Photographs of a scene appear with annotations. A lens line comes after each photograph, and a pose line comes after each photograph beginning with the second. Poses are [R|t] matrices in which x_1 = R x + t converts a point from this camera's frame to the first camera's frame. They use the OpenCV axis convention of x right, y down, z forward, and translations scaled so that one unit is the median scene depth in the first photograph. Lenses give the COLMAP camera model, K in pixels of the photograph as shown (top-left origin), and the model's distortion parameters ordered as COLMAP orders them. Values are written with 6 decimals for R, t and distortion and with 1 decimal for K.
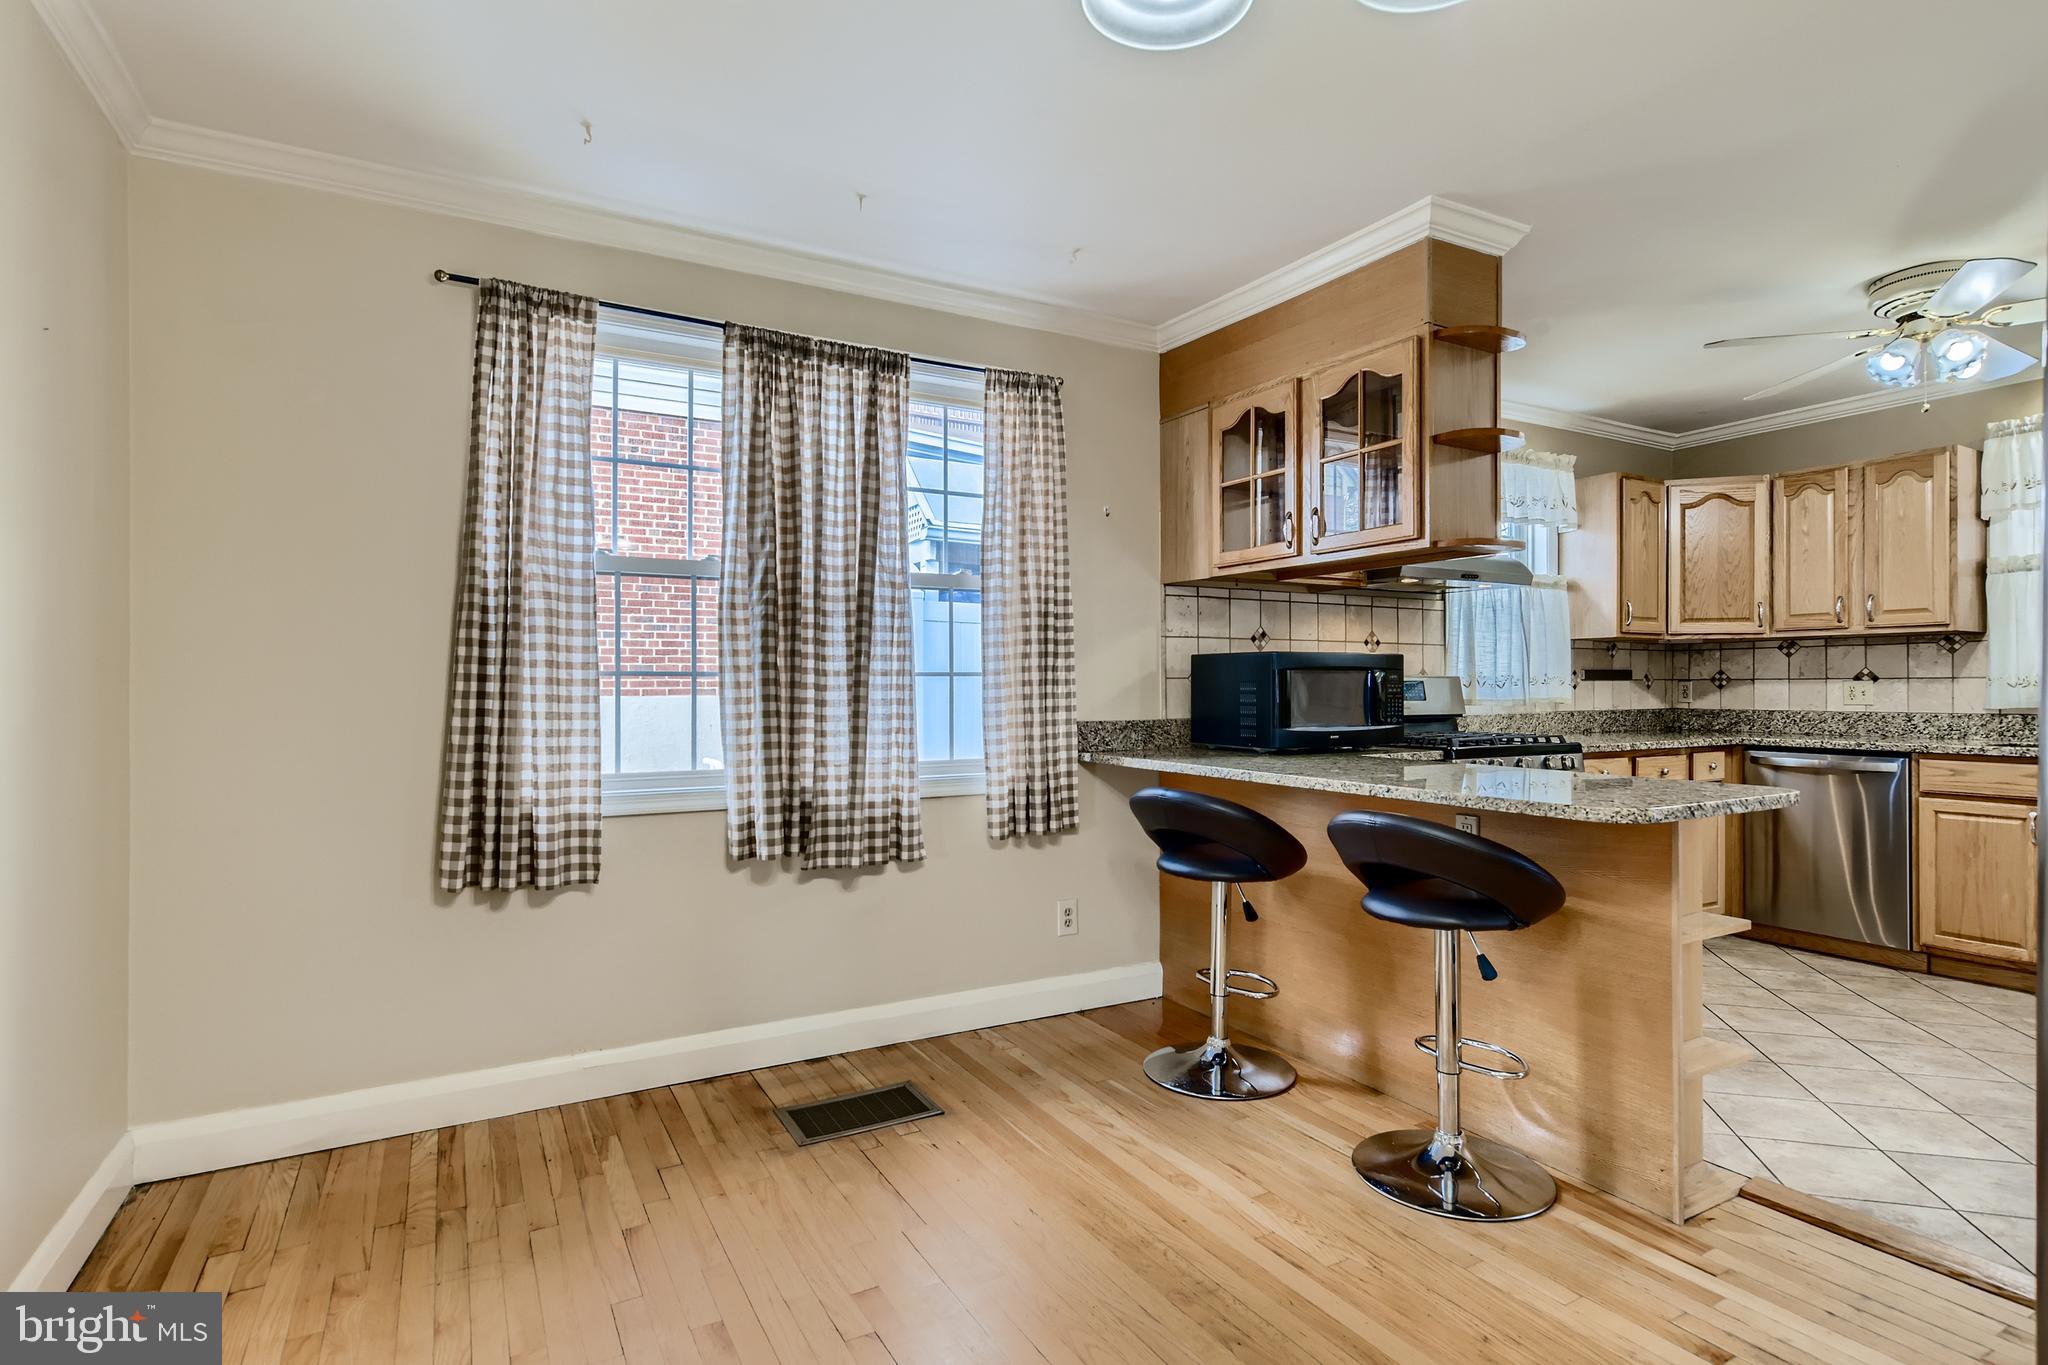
lens RADIAL K [[1044.0, 0, 1029.2], [0, 1044.0, 685.8], [0, 0, 1]] dist [-0.003244, 0.003532]
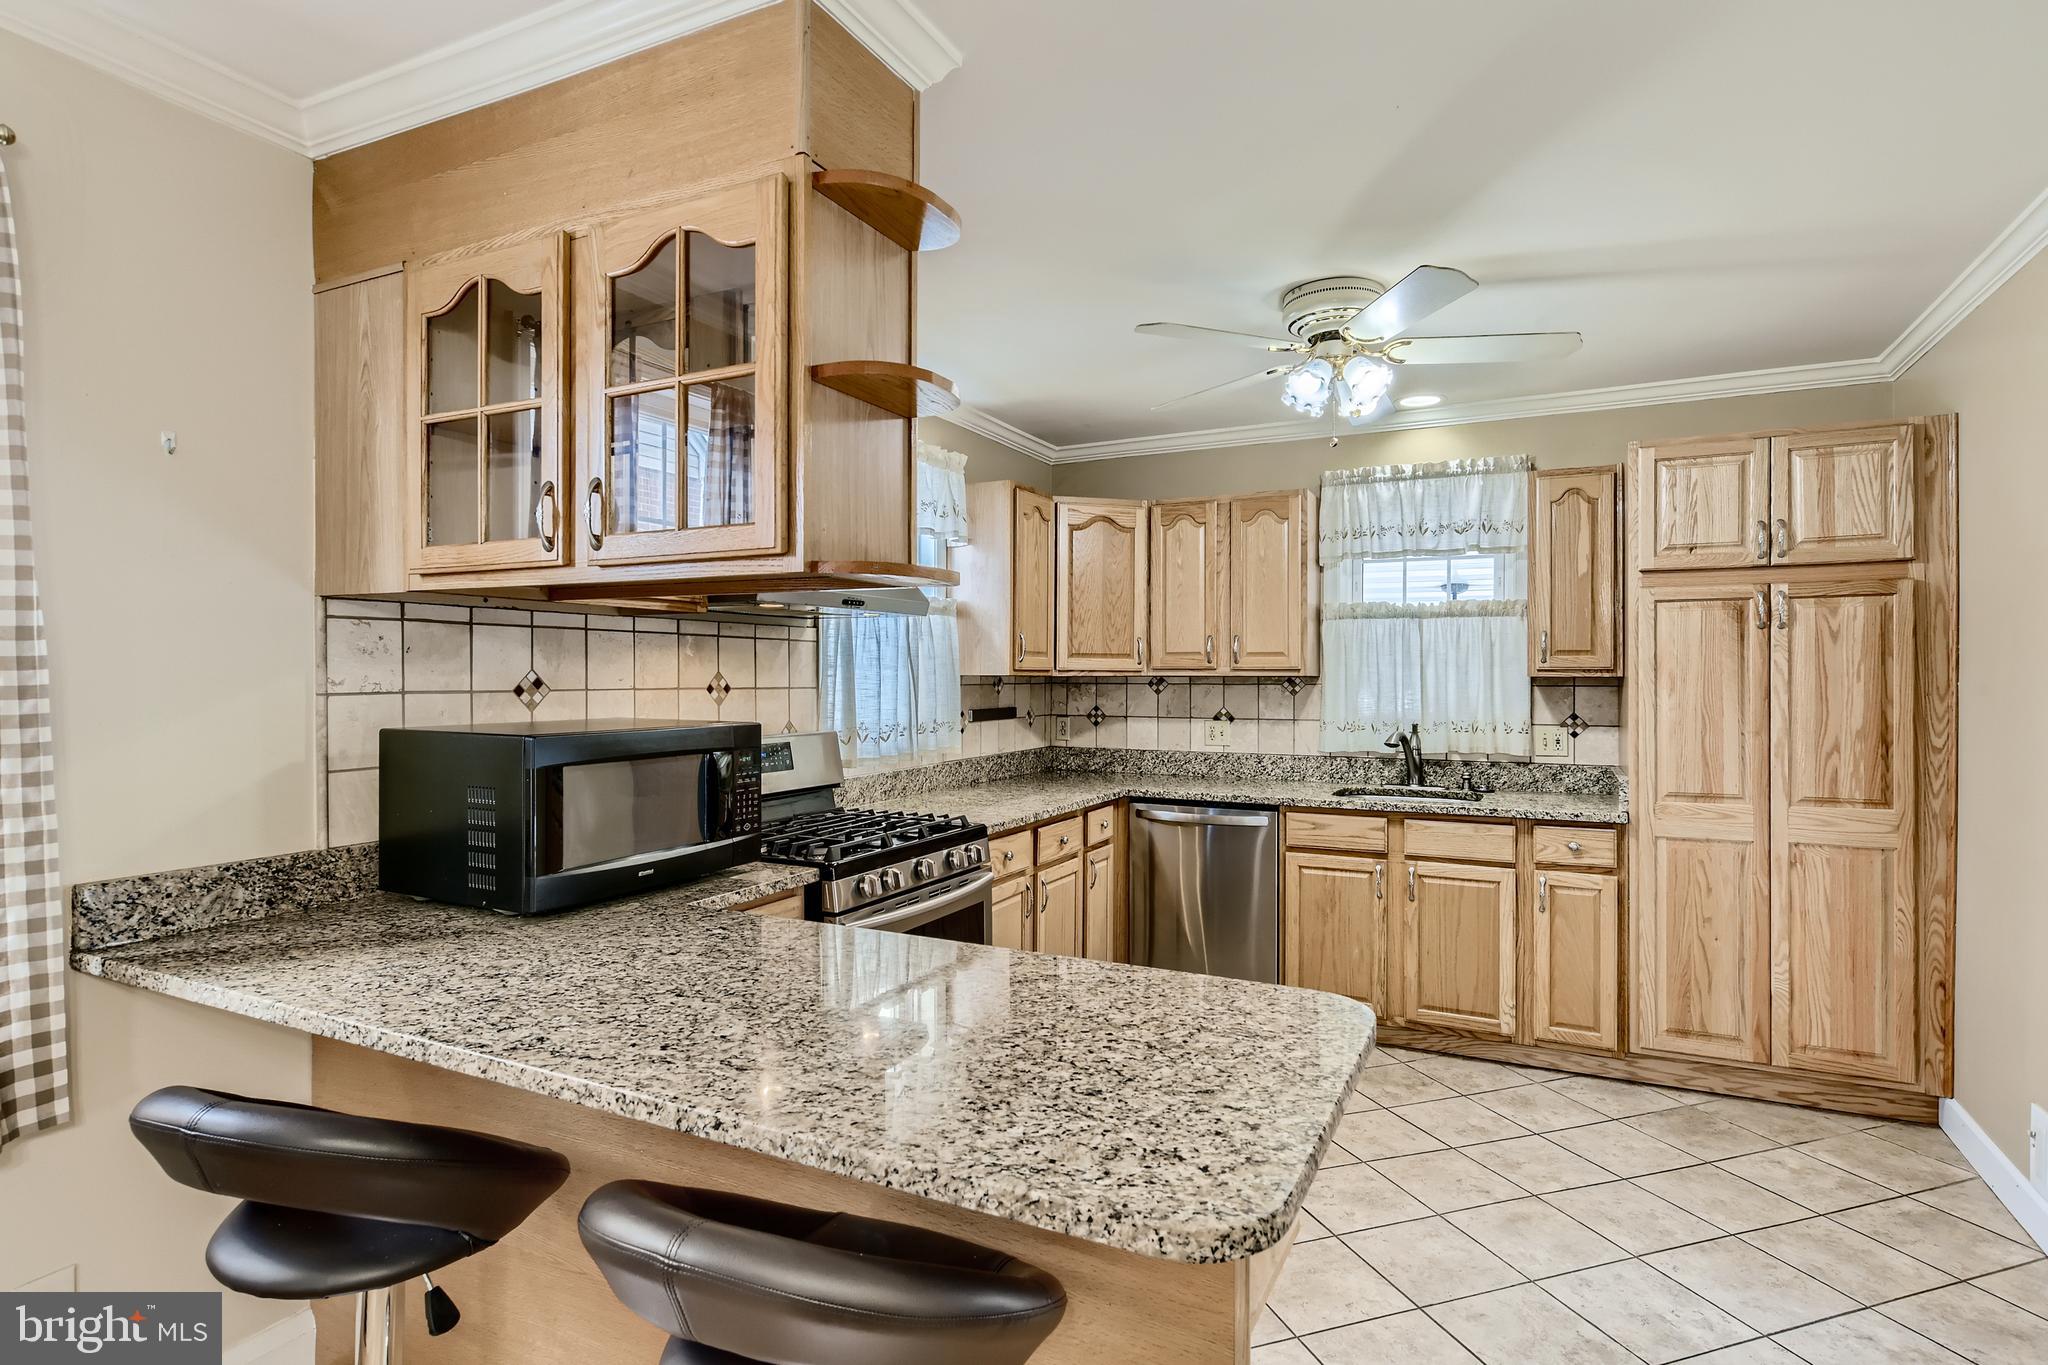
lens RADIAL K [[1044.0, 0, 1041.0], [0, 1044.0, 676.3], [0, 0, 1]] dist [-0.003244, 0.003532]
pose [[0.825687, 0.002284, 0.564124, 0.128831], [-0.003831, 0.999991, 0.001557, -0.057222], [-0.564115, -0.003447, 0.825689, 0.346048]]
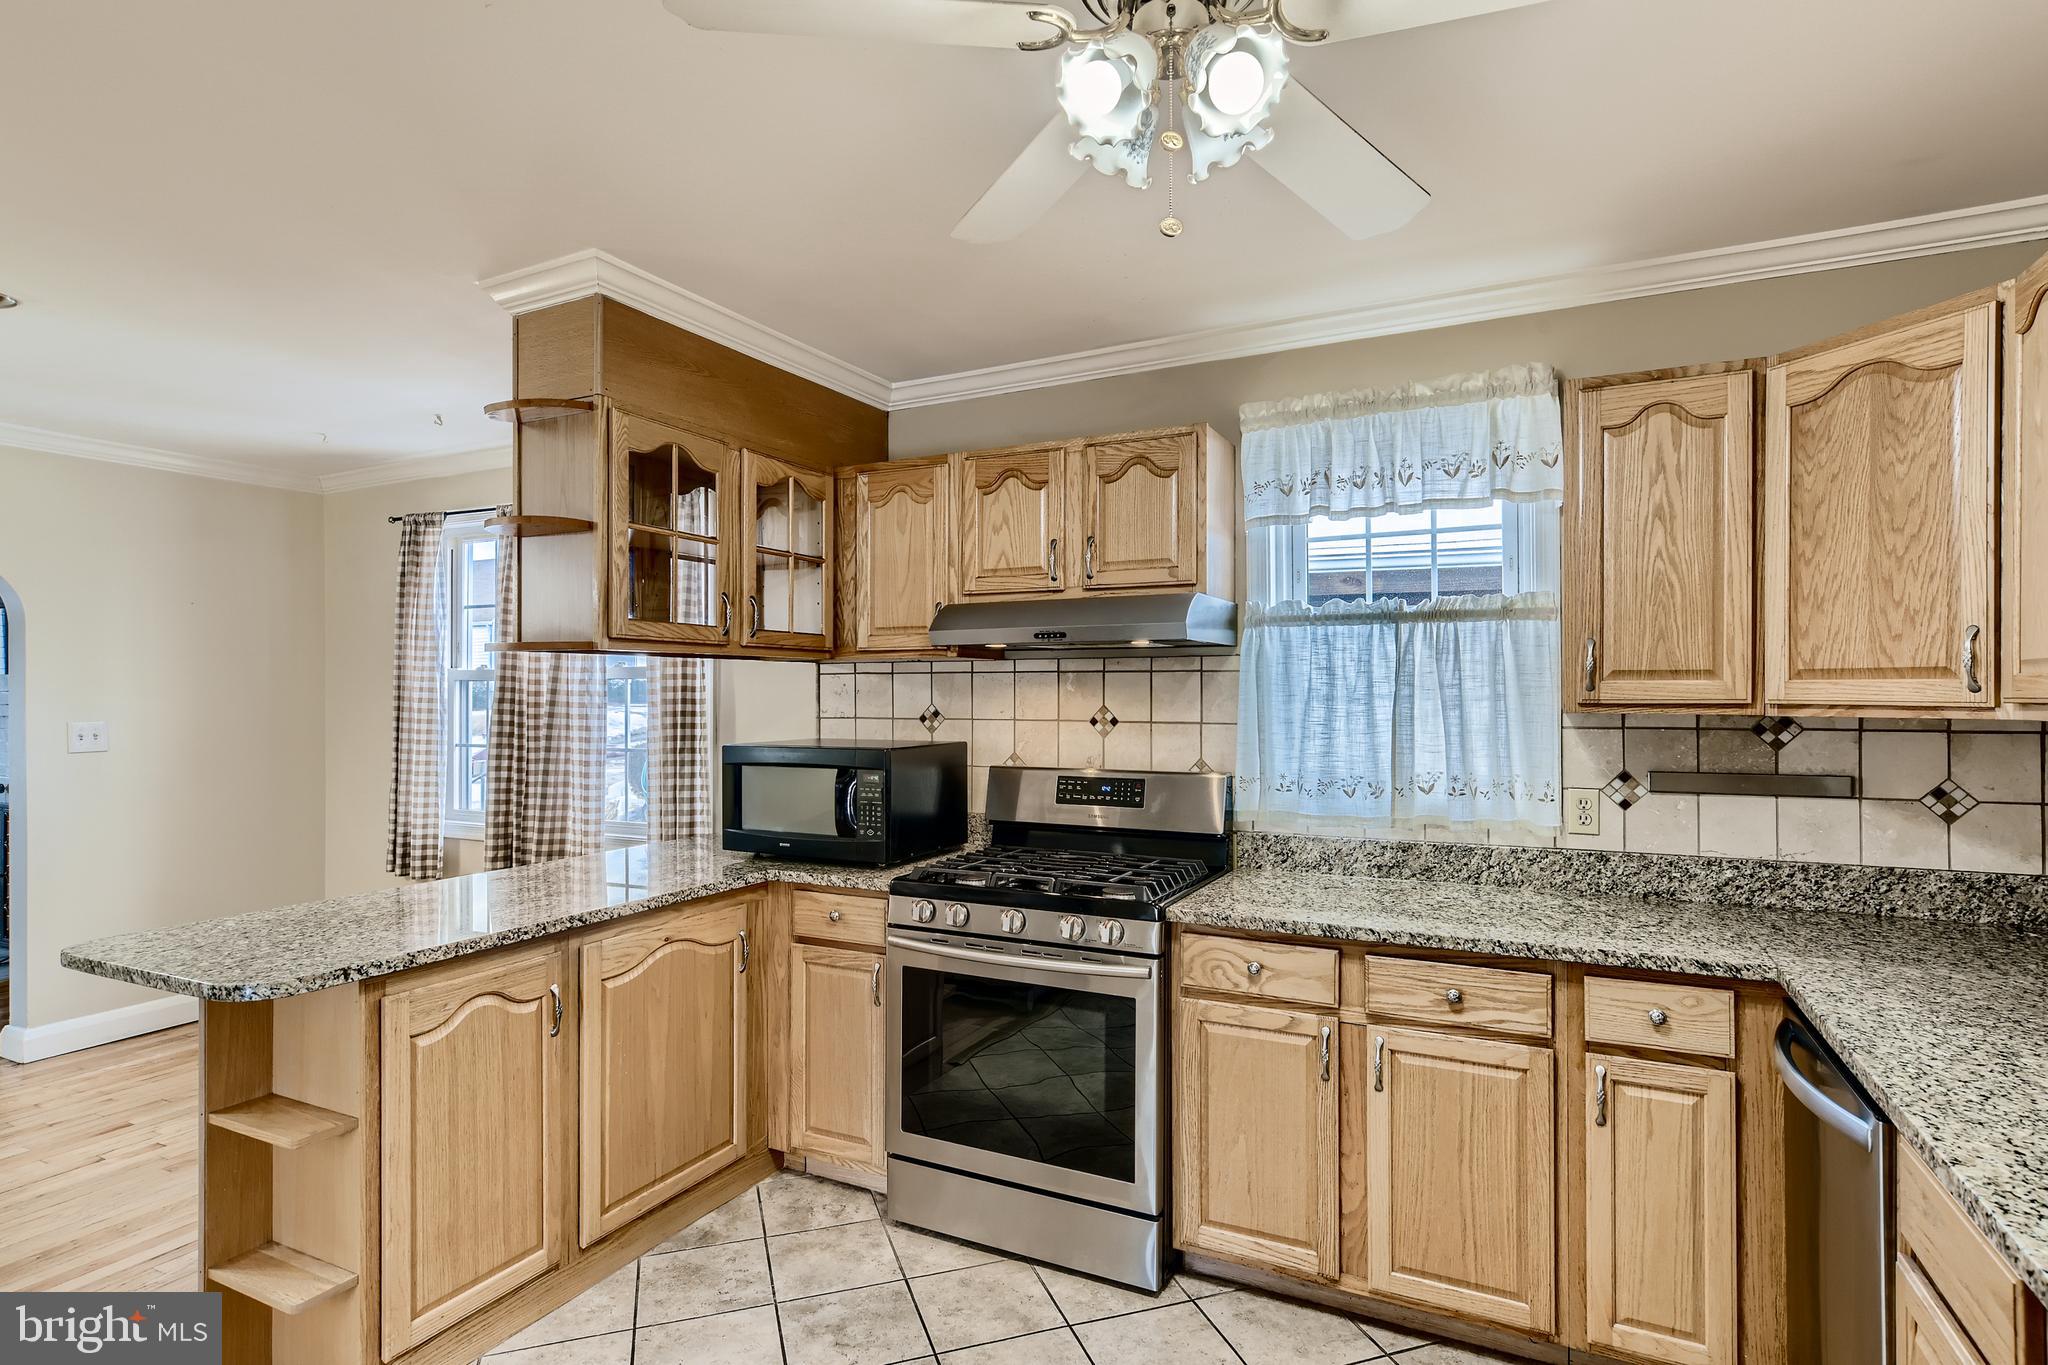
lens RADIAL K [[1044.0, 0, 1027.2], [0, 1044.0, 683.5], [0, 0, 1]] dist [-0.003244, 0.003532]
pose [[0.554840, -0.005324, -0.831940, 1.006762], [0.003049, 0.999986, -0.004365, -0.072065], [0.831951, -0.000115, 0.554849, 0.618245]]
